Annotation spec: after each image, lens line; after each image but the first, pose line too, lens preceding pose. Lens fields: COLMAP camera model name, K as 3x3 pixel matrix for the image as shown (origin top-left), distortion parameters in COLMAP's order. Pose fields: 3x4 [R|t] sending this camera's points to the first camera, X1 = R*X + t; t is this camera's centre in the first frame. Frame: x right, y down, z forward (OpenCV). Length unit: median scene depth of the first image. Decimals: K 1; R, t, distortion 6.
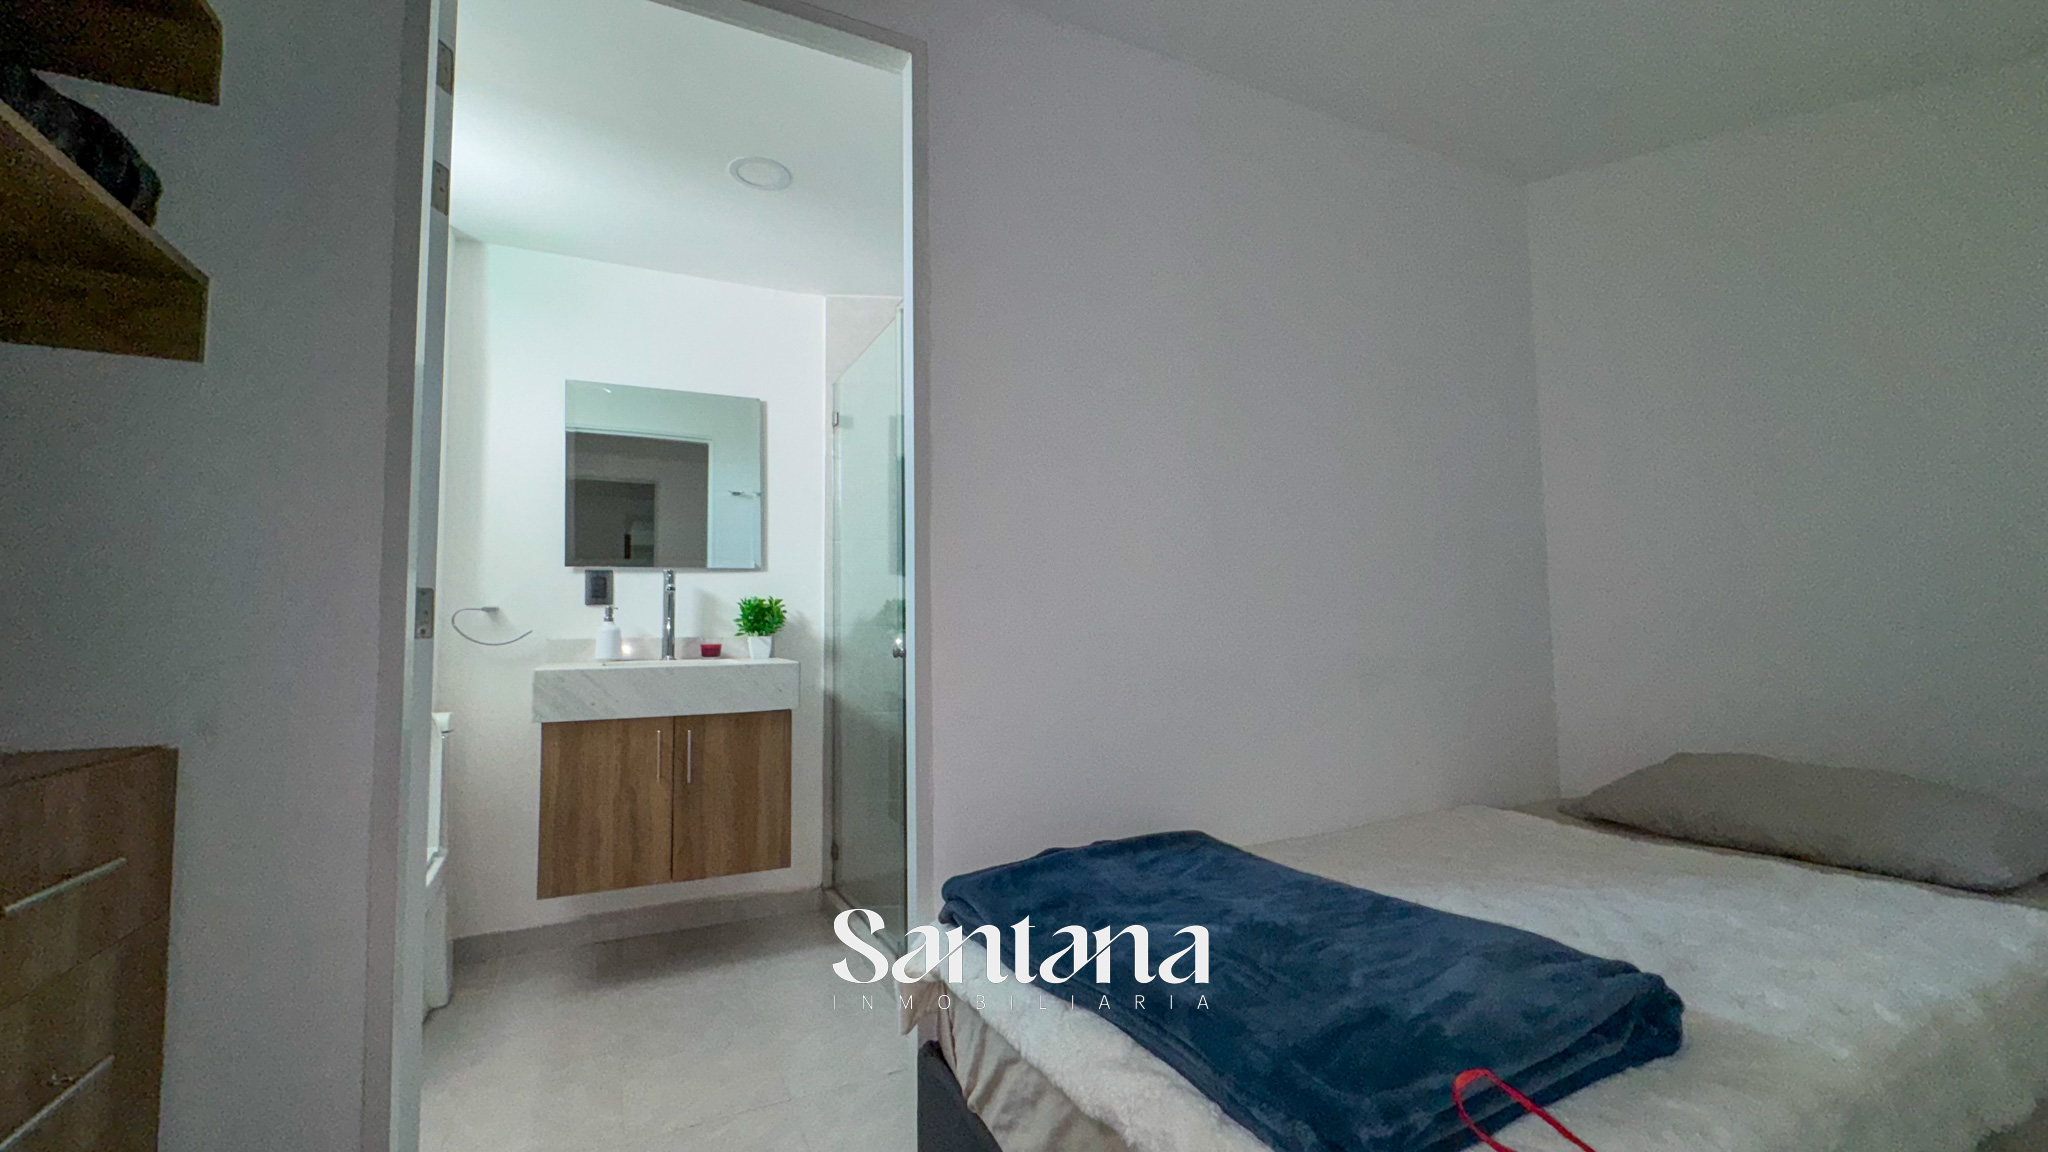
lens RADIAL K [[821.8, 0, 1024.0], [0, 821.8, 576.0], [0, 0, 1]] dist [-0.000951, -0.000259]
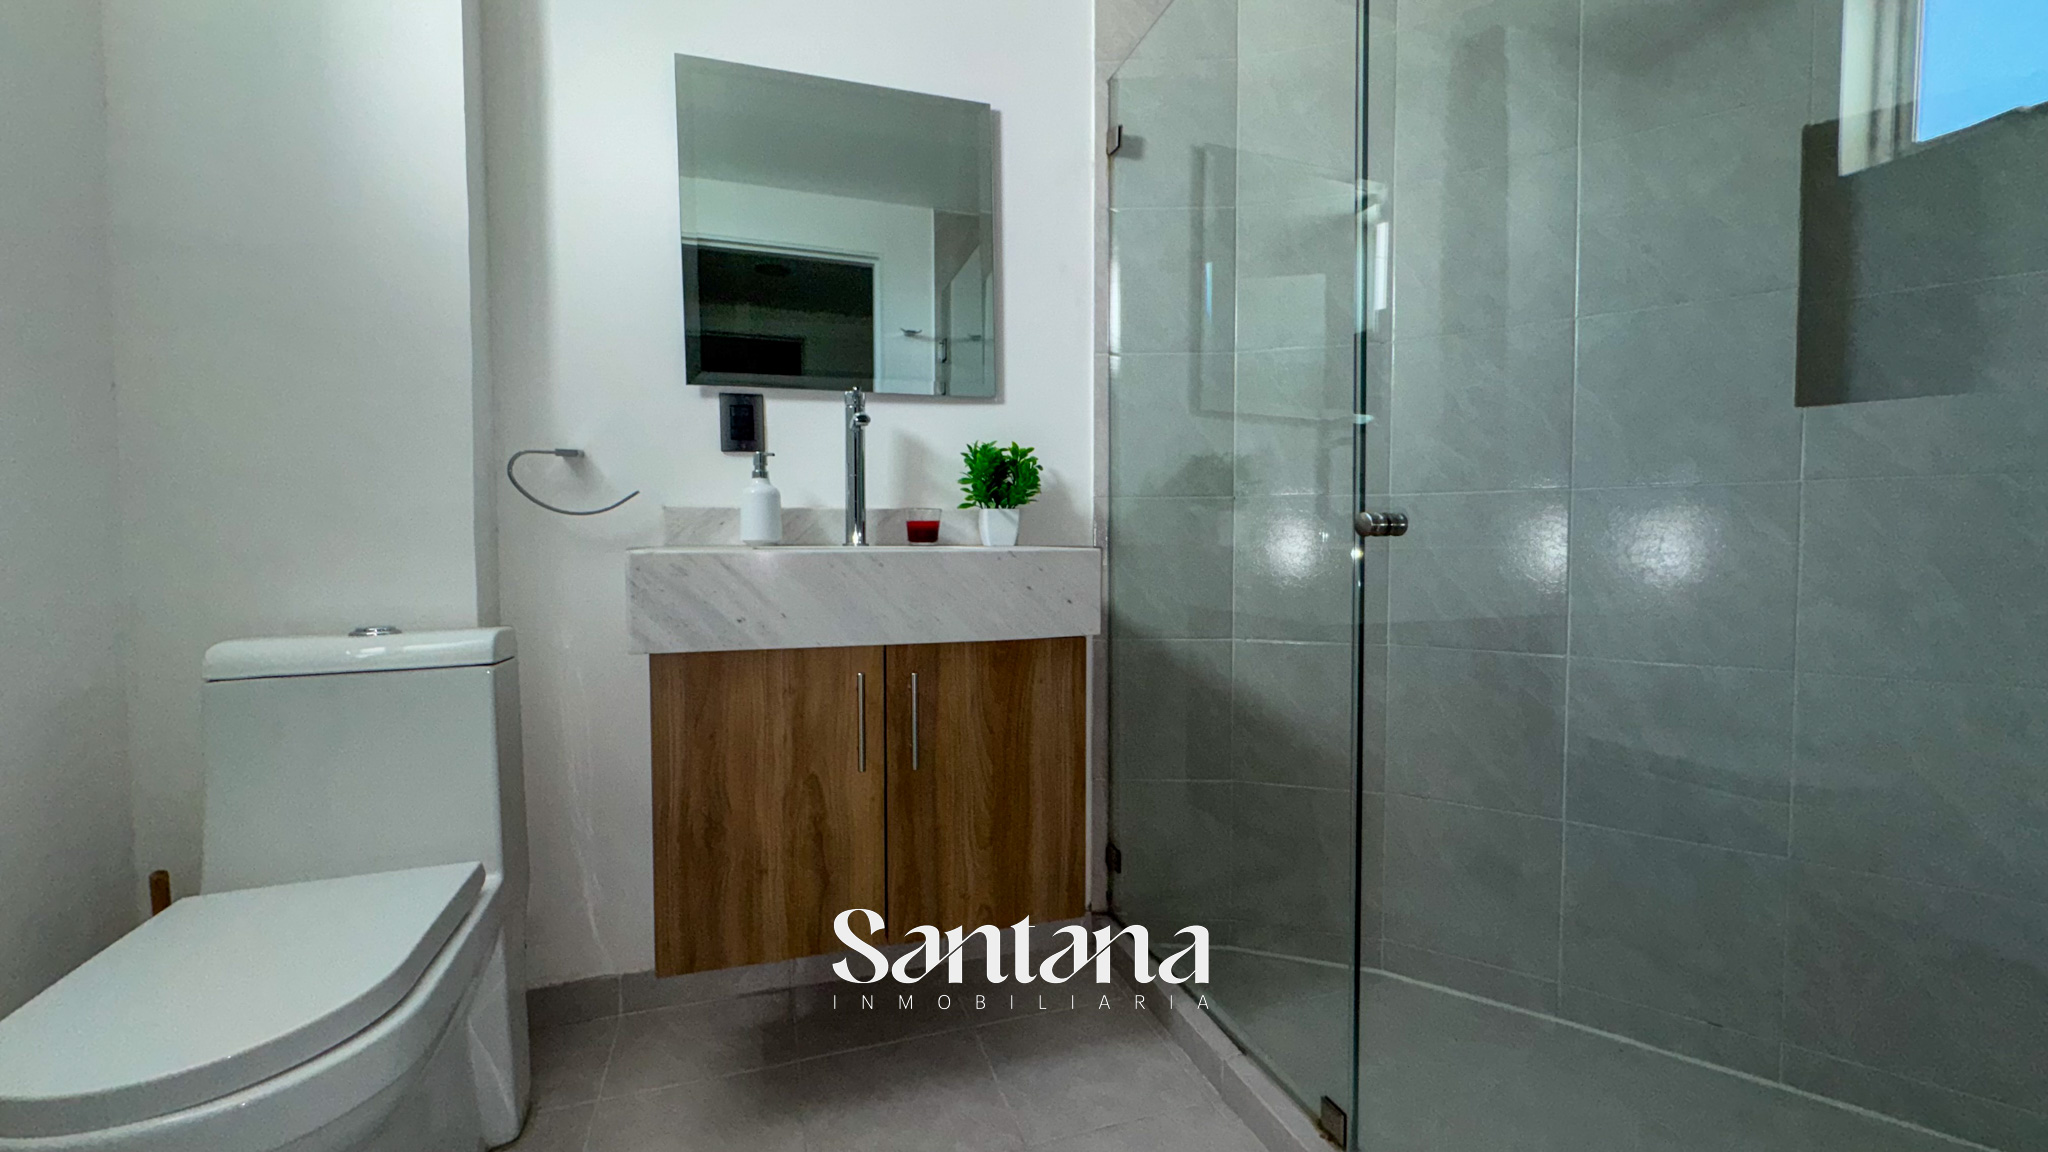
lens RADIAL K [[802.2, 0, 1024.0], [0, 802.2, 576.0], [0, 0, 1]] dist [-0.008737, -0.000045]
pose [[0.990842, 0.019422, -0.133623, -0.237167], [-0.004714, 0.993974, 0.109516, 0.060838], [0.134945, -0.107883, 0.984963, 0.447409]]
